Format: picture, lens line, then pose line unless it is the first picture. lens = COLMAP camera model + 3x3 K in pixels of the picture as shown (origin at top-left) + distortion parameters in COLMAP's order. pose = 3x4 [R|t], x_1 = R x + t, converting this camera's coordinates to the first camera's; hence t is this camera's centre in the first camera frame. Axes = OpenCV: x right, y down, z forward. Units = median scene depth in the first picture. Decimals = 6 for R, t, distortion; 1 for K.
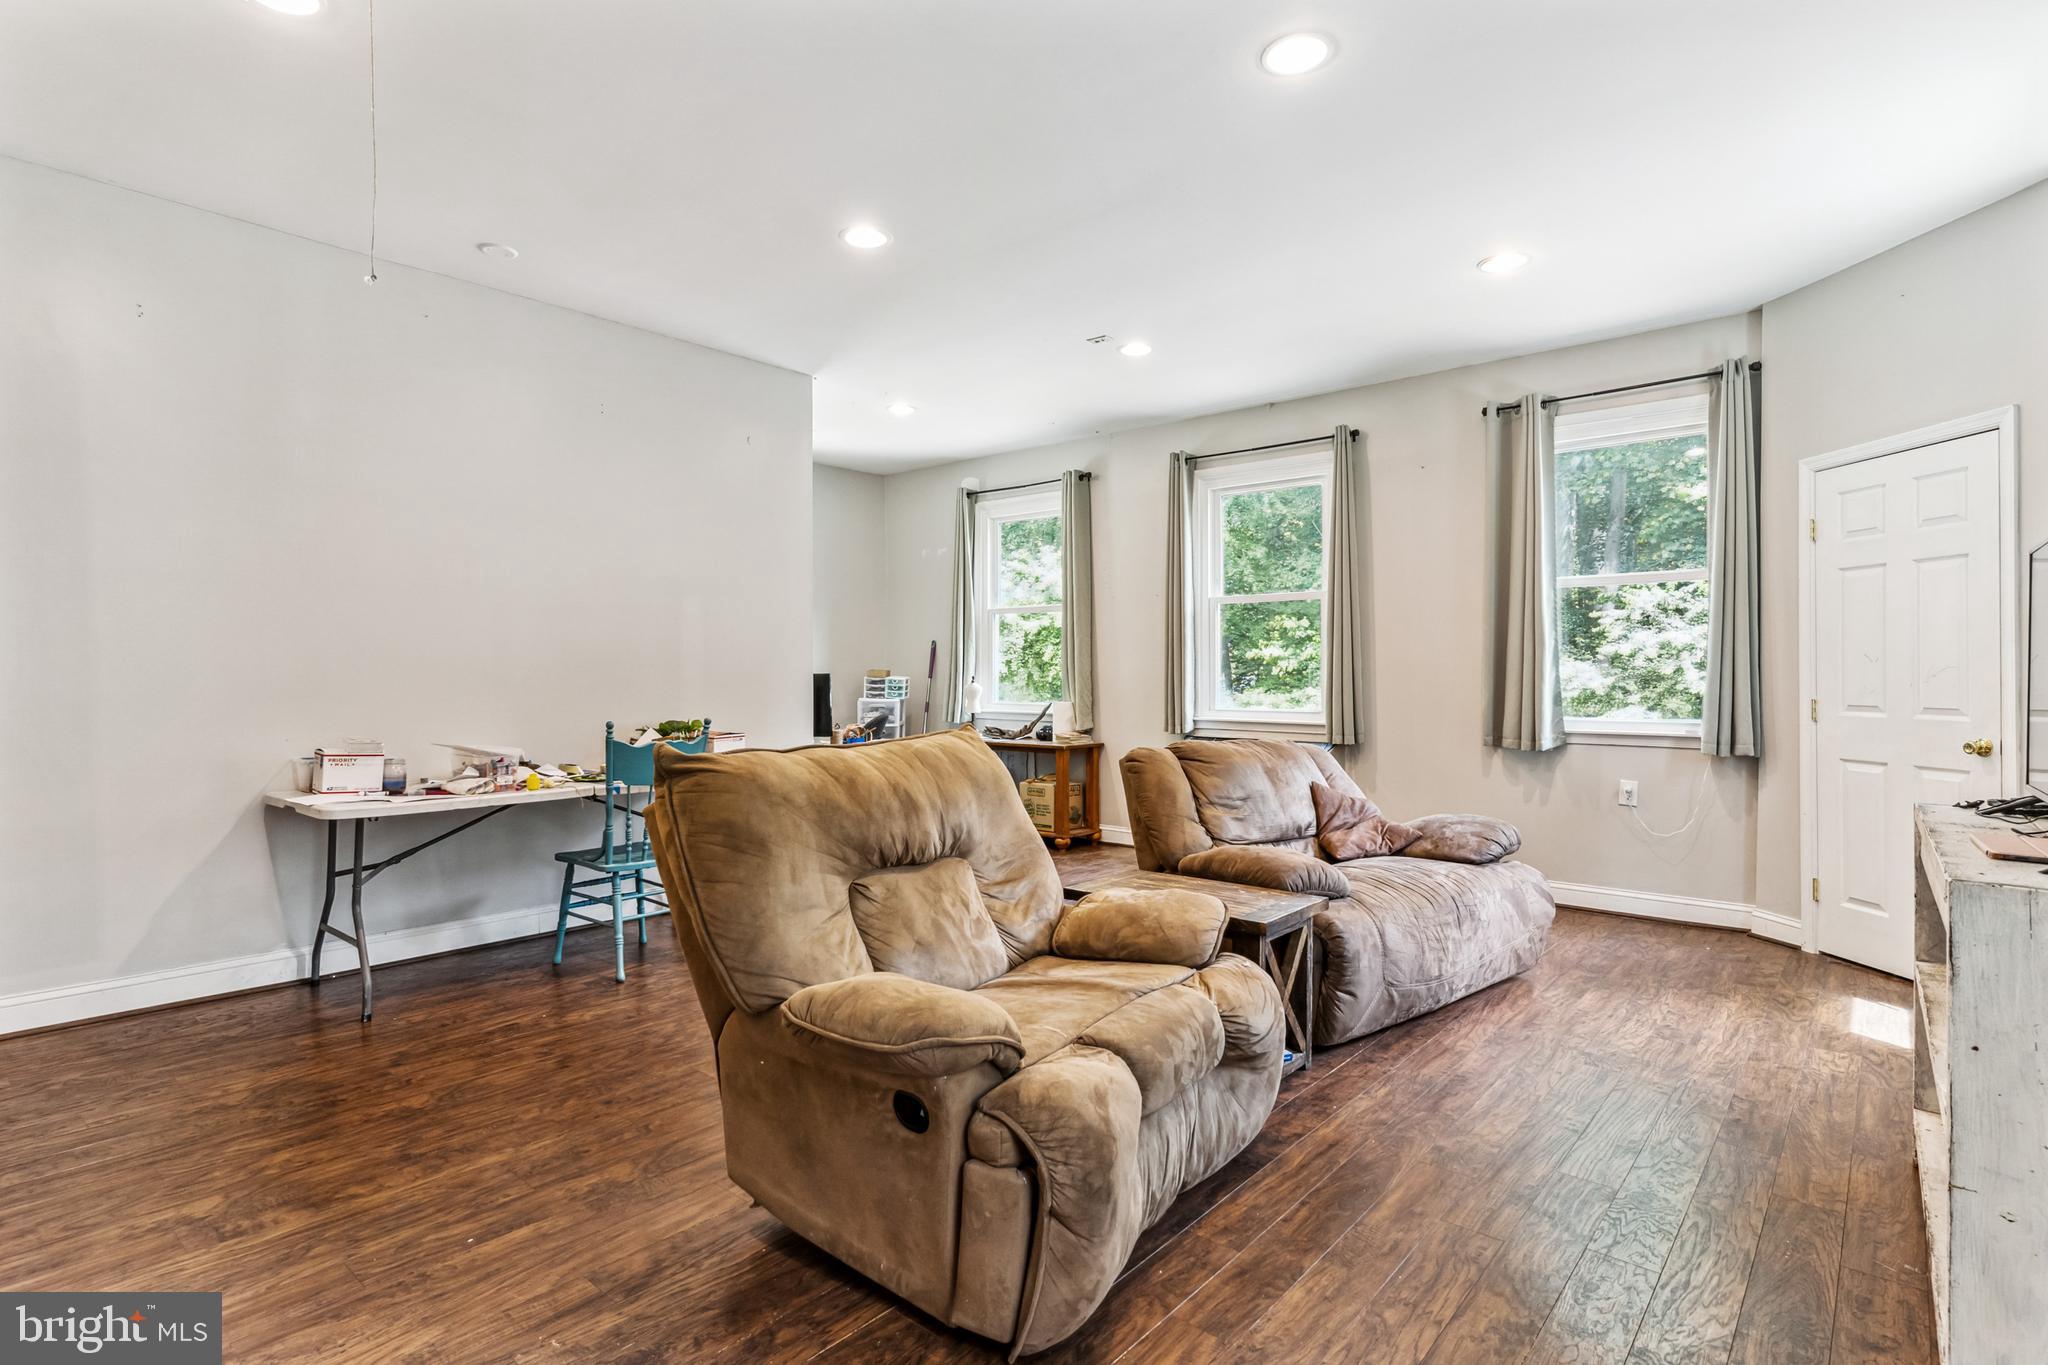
lens RADIAL K [[1040.9, 0, 1018.7], [0, 1040.9, 676.9], [0, 0, 1]] dist [0.002519, 0.000388]
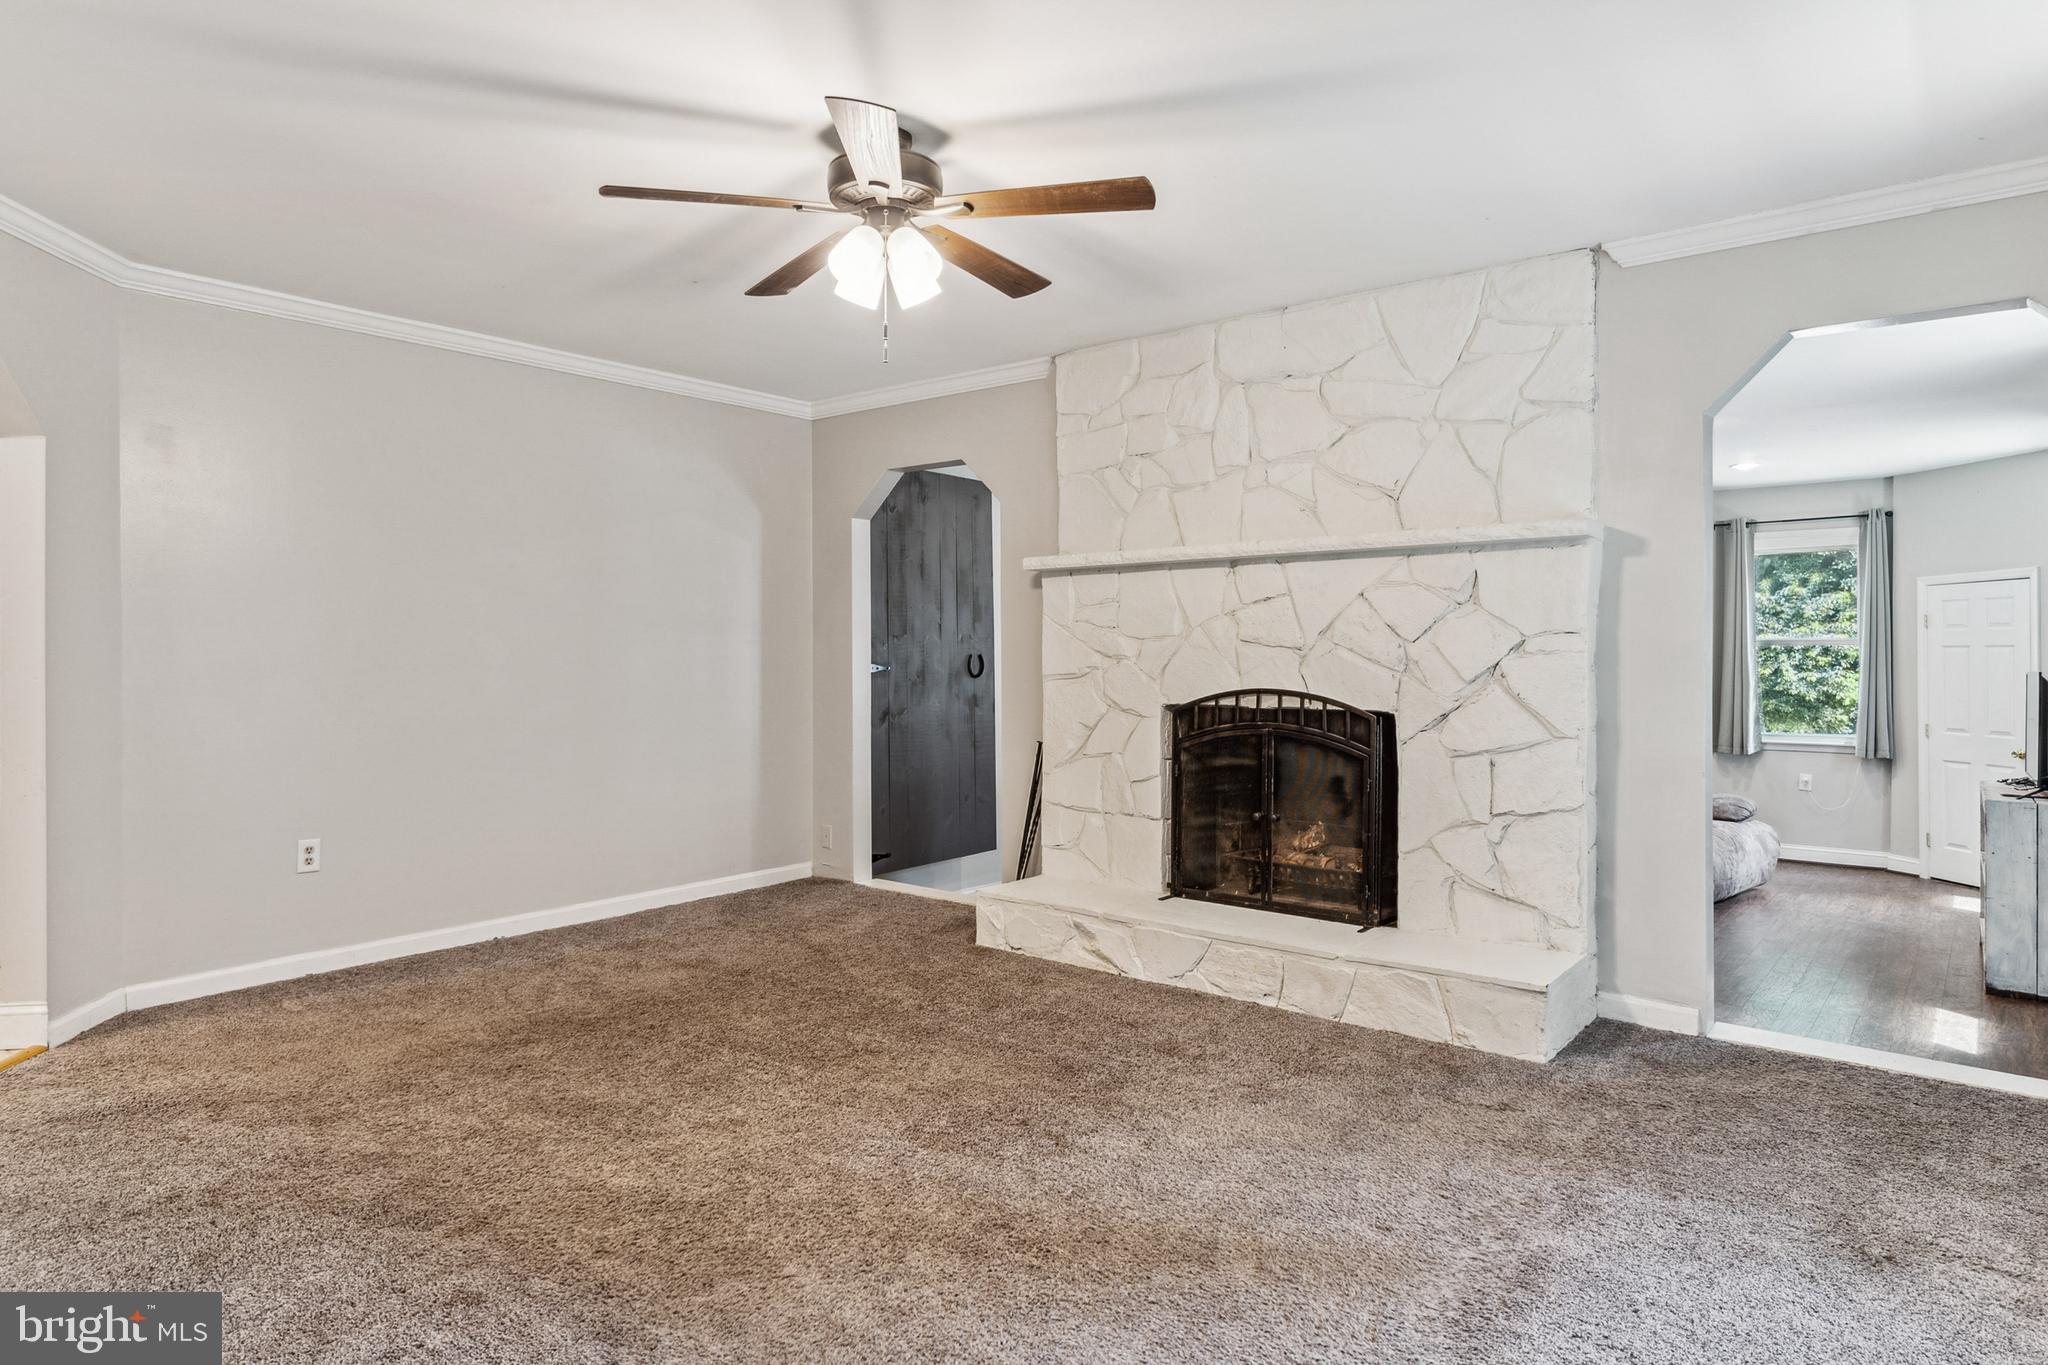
lens RADIAL K [[1214.9, 0, 992.7], [0, 1214.9, 654.2], [0, 0, 1]] dist [-0.002576, -0.002248]
pose [[0.999935, 0.001658, 0.011287, -0.681241], [-0.001595, 0.999983, -0.005594, -0.070373], [-0.011296, 0.005576, 0.999921, -0.832816]]
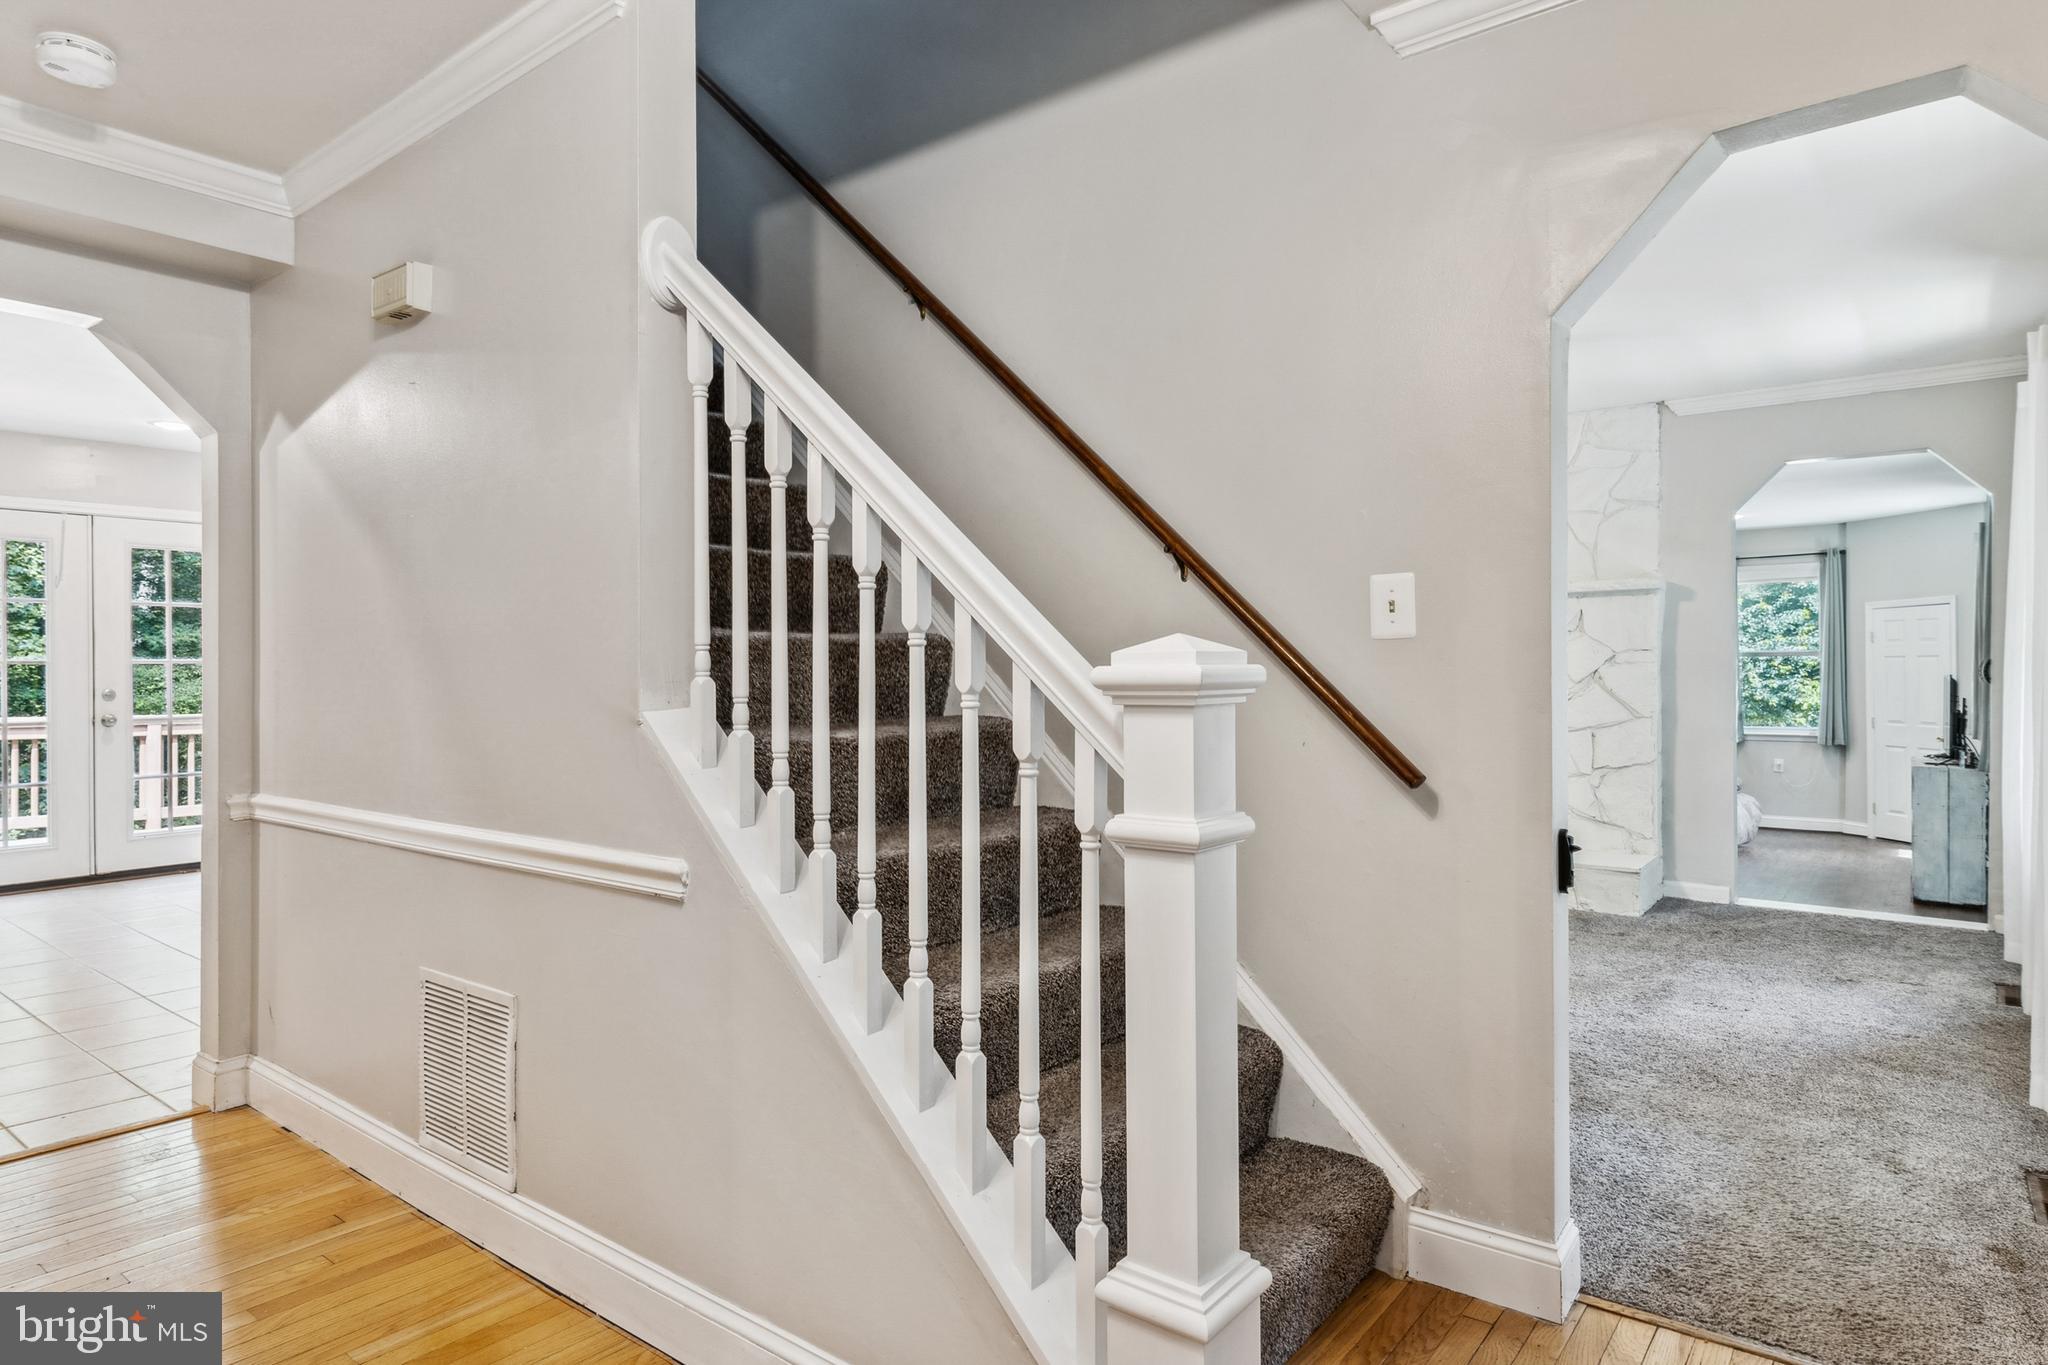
lens RADIAL K [[1184.0, 0, 1023.5], [0, 1184.0, 672.5], [0, 0, 1]] dist [-0.001567, 0.000266]
pose [[0.999048, -0.005054, 0.043323, -0.975457], [0.005171, 0.999983, -0.002588, -0.066825], [-0.043309, 0.002809, 0.999058, -1.214814]]
